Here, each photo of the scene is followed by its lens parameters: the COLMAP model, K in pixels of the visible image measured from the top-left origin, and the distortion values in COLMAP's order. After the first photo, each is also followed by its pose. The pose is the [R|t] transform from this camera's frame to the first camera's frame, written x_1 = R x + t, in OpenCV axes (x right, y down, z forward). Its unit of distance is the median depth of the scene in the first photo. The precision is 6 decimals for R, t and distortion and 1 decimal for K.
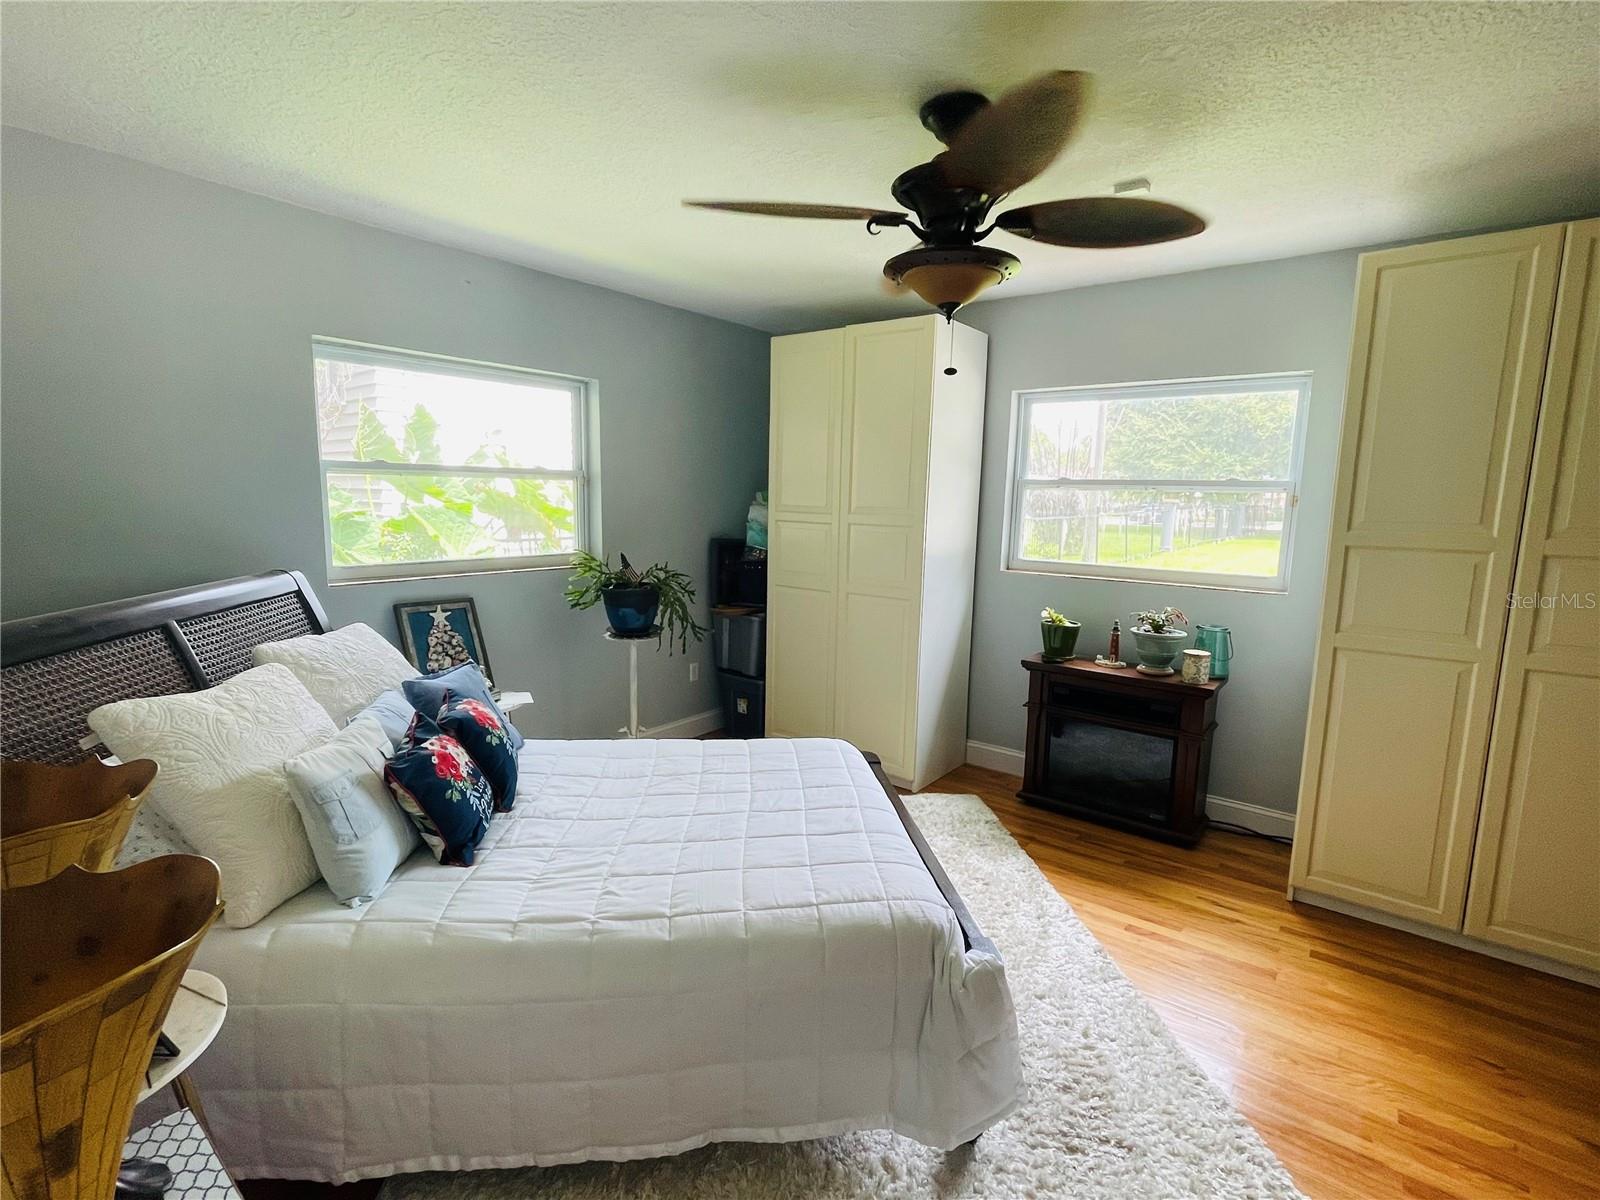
lens RADIAL K [[757.8, 0, 799.5], [0, 757.8, 595.5], [0, 0, 1]] dist [-0.002349, -0.000034]
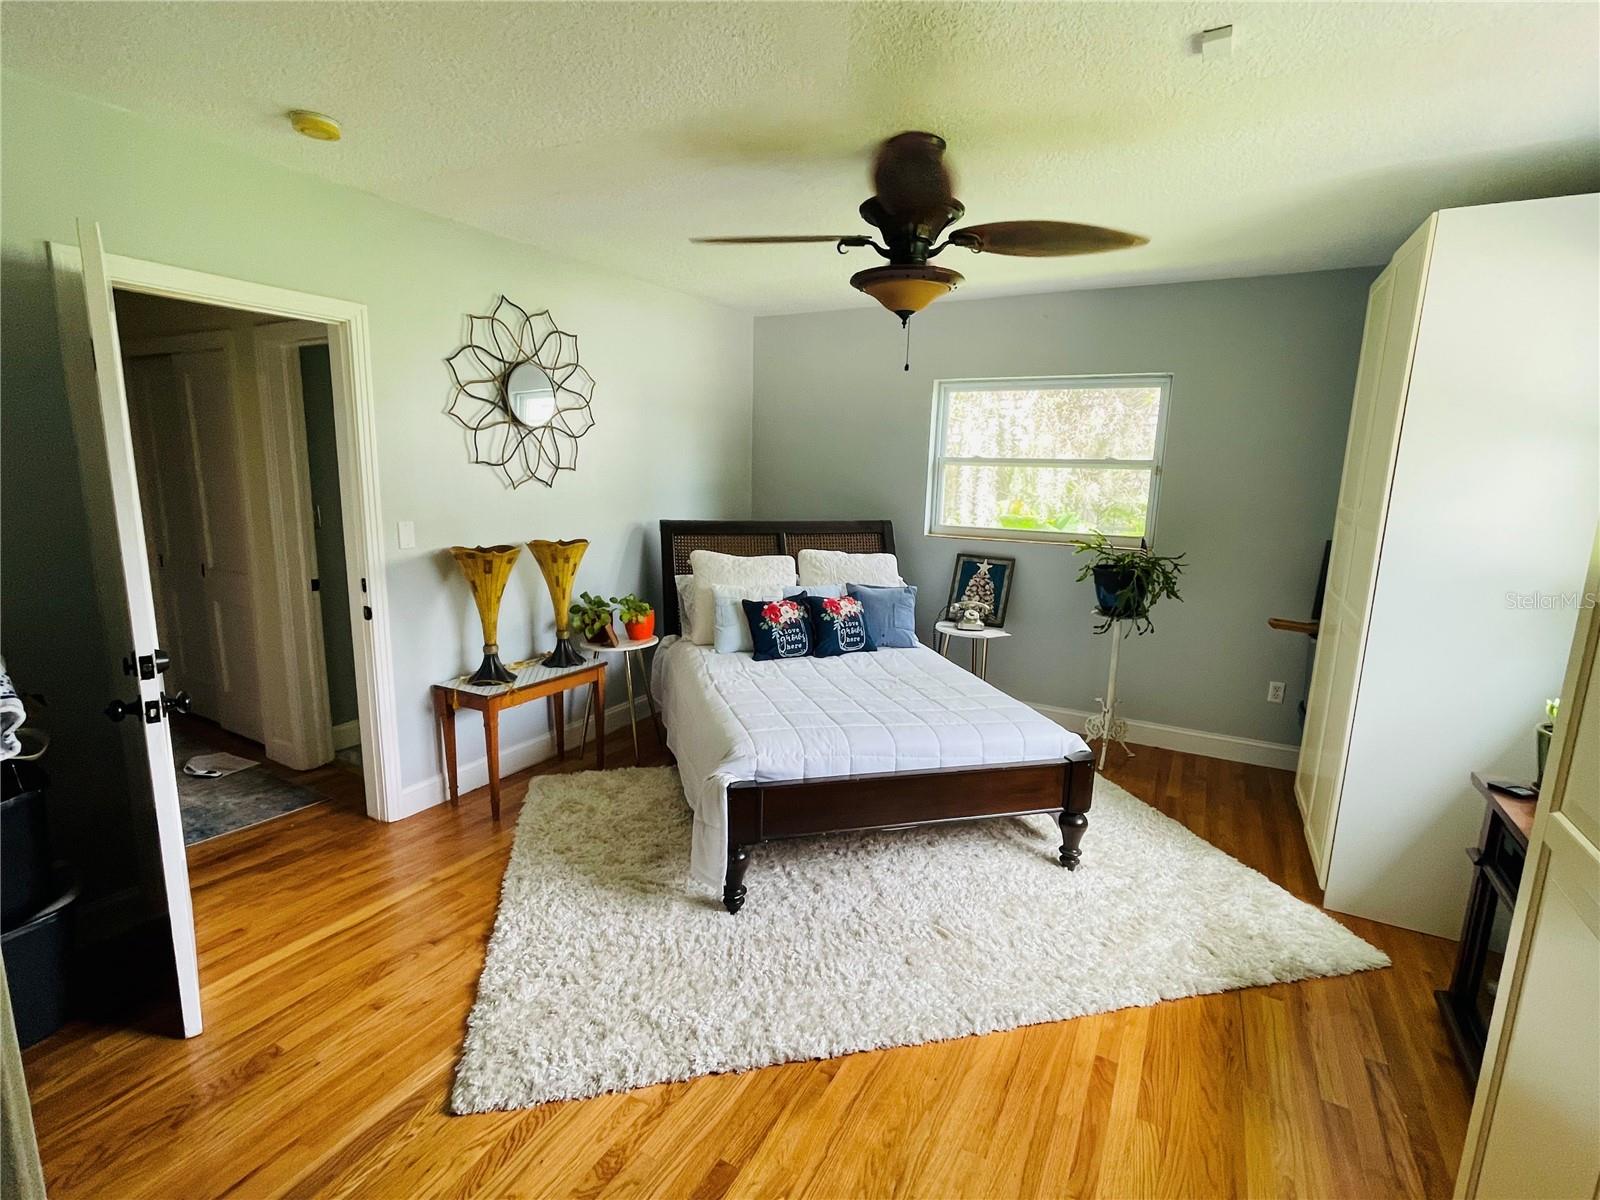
lens RADIAL K [[757.8, 0, 801.2], [0, 757.8, 602.9], [0, 0, 1]] dist [-0.002349, -0.000034]
pose [[0.171226, 0.164700, -0.971368, 0.861719], [-0.161294, 0.977312, 0.137276, -0.046746], [0.971939, 0.133171, 0.193907, 0.421001]]
